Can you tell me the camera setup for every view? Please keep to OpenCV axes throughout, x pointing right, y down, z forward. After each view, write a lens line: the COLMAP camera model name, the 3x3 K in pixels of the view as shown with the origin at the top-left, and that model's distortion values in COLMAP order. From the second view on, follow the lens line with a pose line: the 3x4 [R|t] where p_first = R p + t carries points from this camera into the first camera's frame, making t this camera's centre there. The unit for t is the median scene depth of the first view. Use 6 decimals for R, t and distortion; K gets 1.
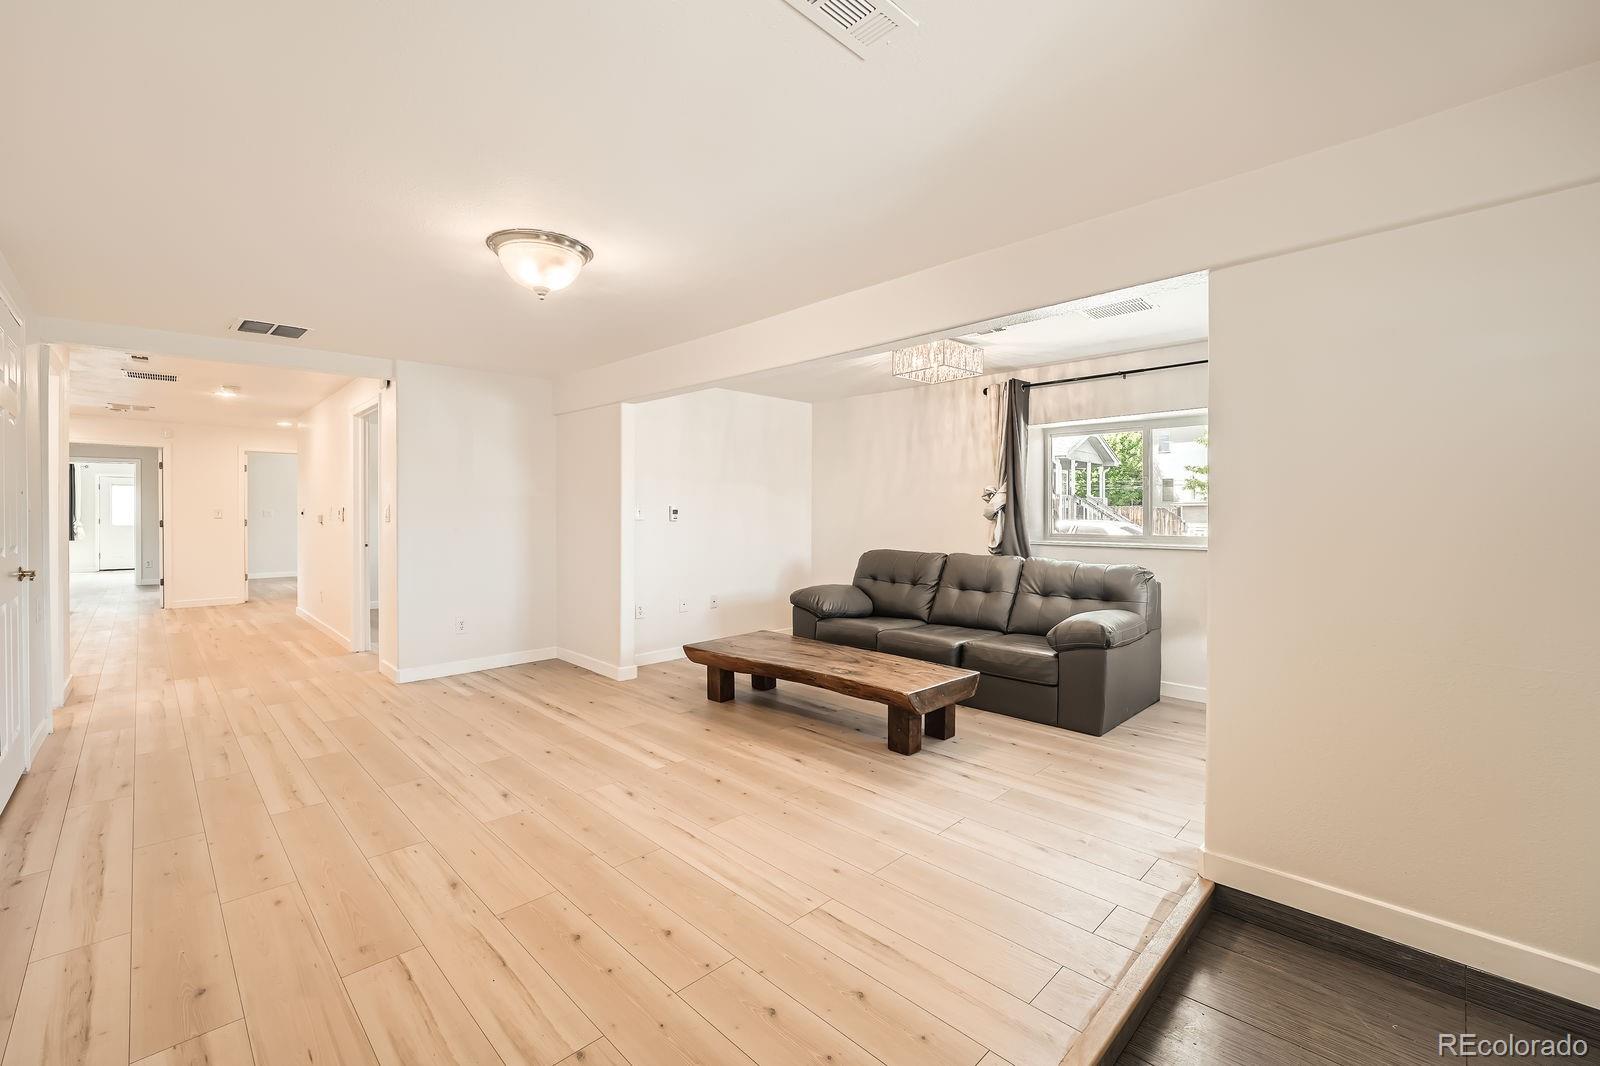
lens RADIAL K [[659.8, 0, 802.3], [0, 659.8, 525.2], [0, 0, 1]] dist [-0.011111, -0.000237]
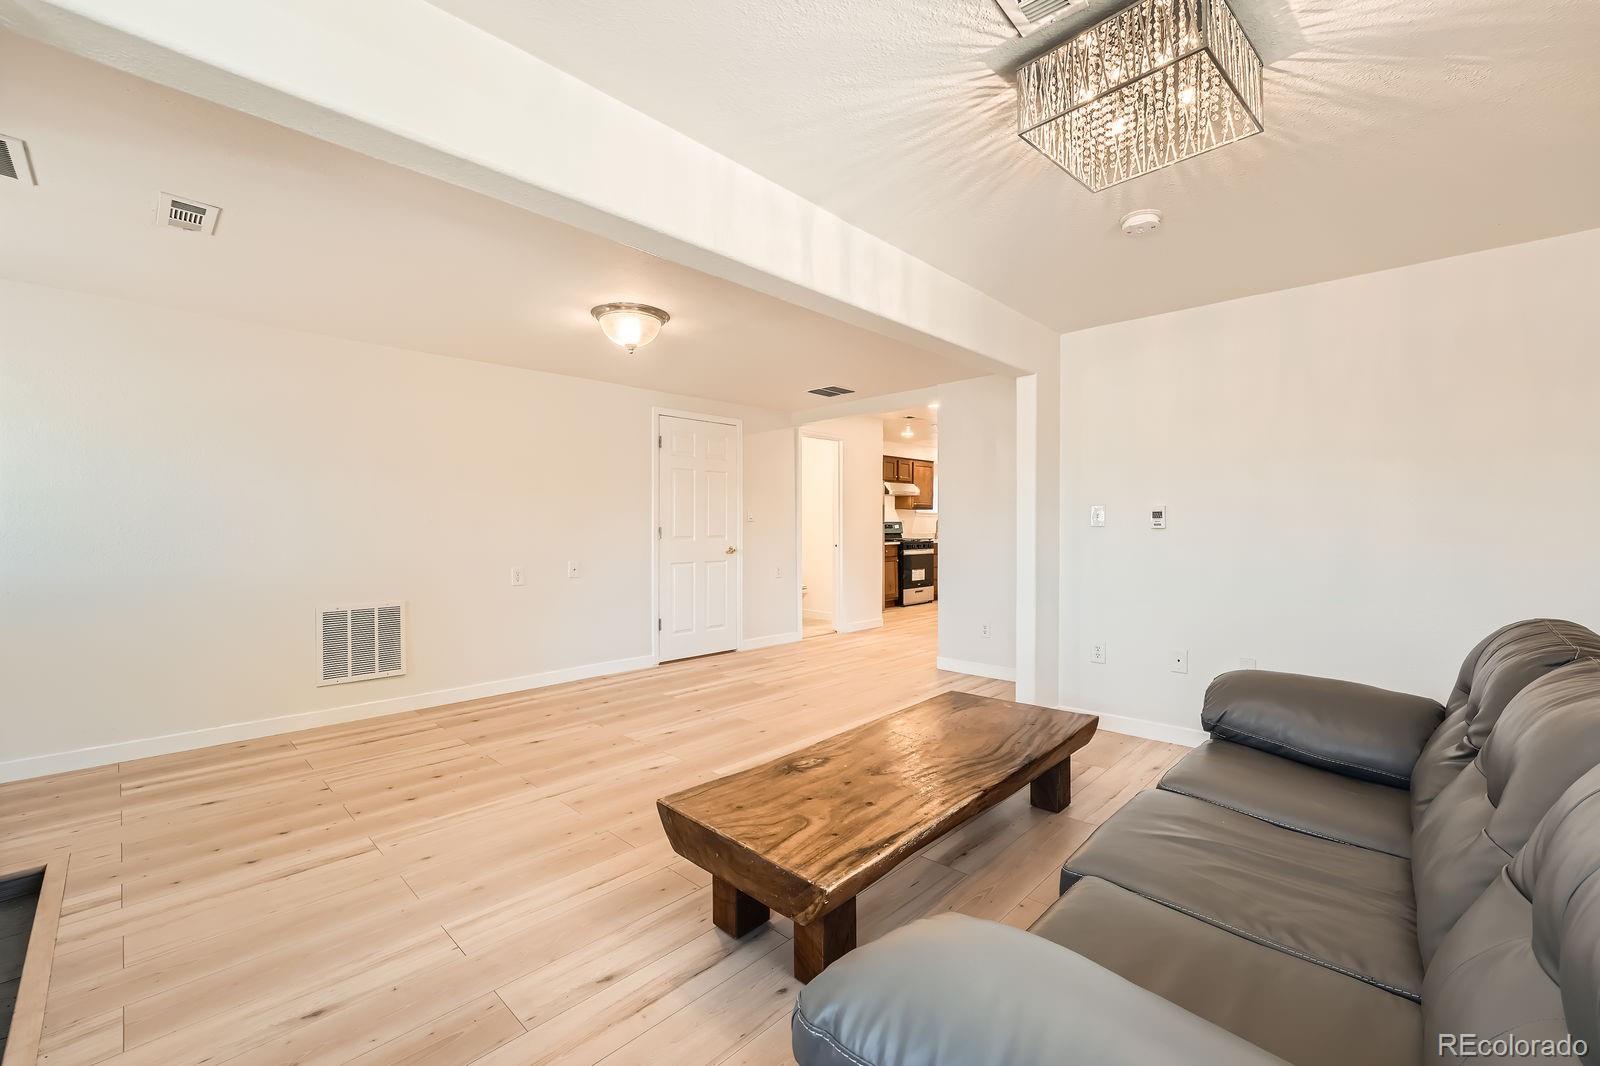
lens RADIAL K [[659.8, 0, 806.4], [0, 659.8, 523.4], [0, 0, 1]] dist [-0.011111, -0.000237]
pose [[0.028366, 0.000039, -0.999598, 0.535923], [-0.017043, 0.999855, -0.000445, -0.006659], [0.999452, 0.017049, 0.028362, 0.757447]]
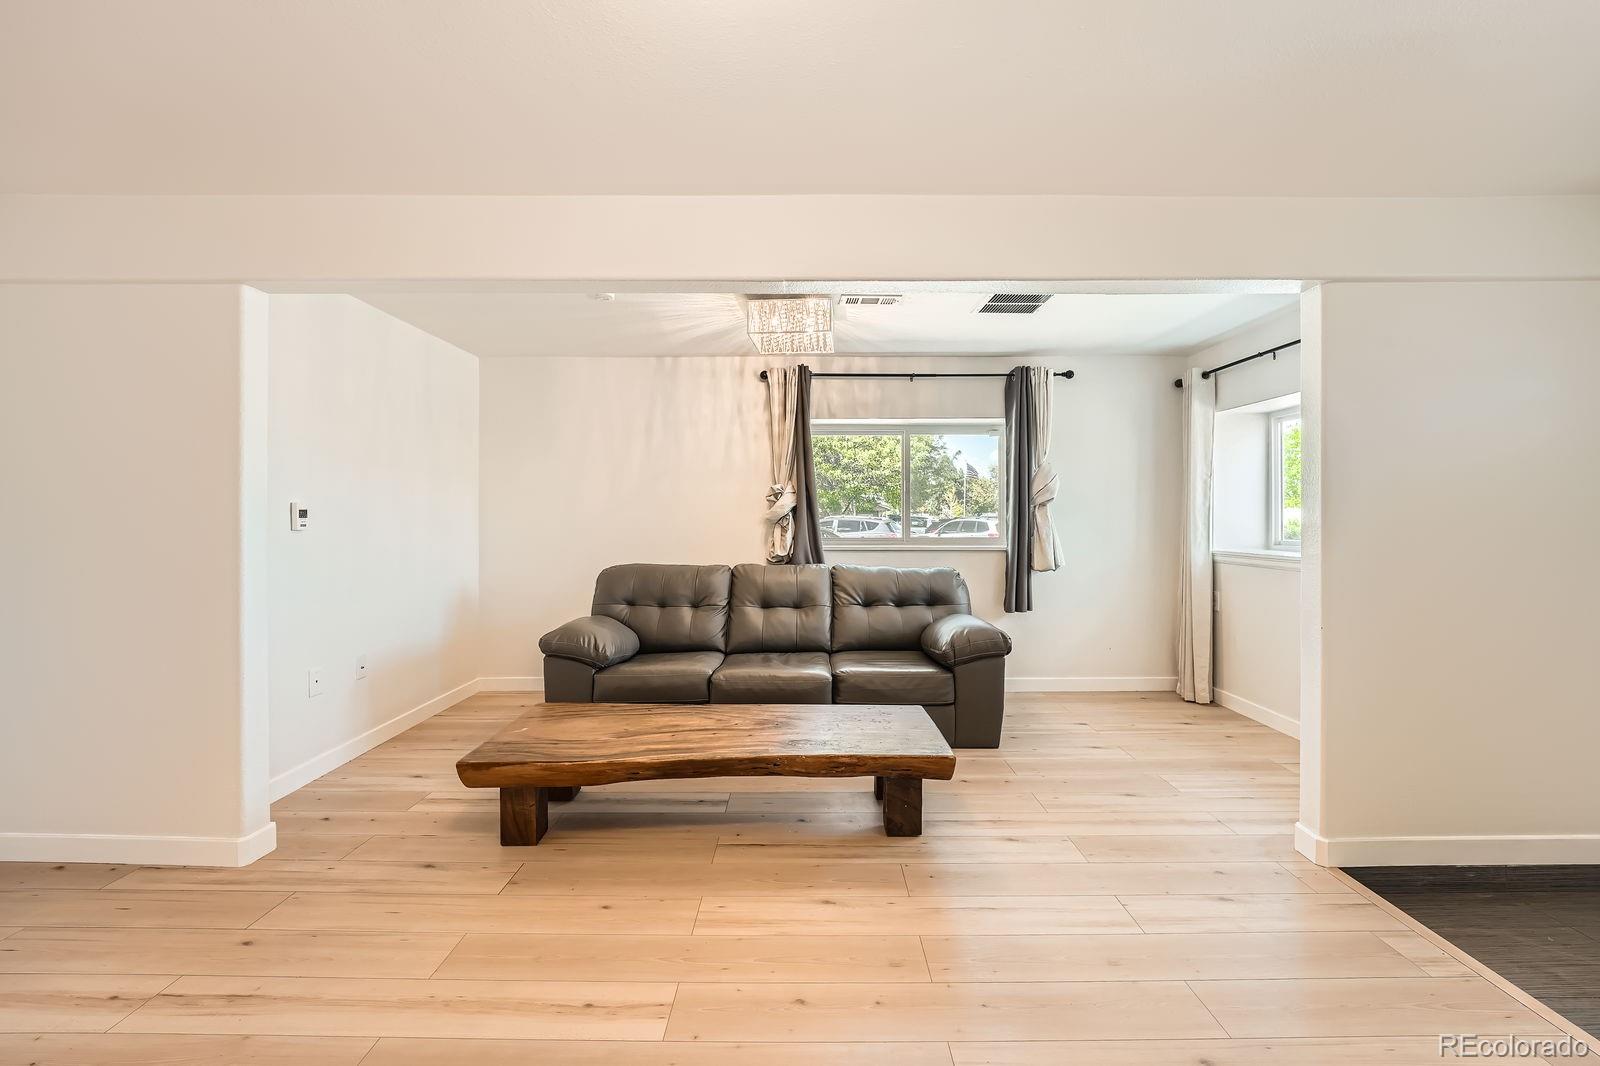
lens RADIAL K [[659.8, 0, 796.5], [0, 659.8, 532.3], [0, 0, 1]] dist [-0.011111, -0.000237]
pose [[0.715619, -0.017561, 0.698270, -0.332094], [0.012484, 0.999846, 0.012351, -0.008030], [-0.698379, -0.000121, 0.715728, 0.398339]]
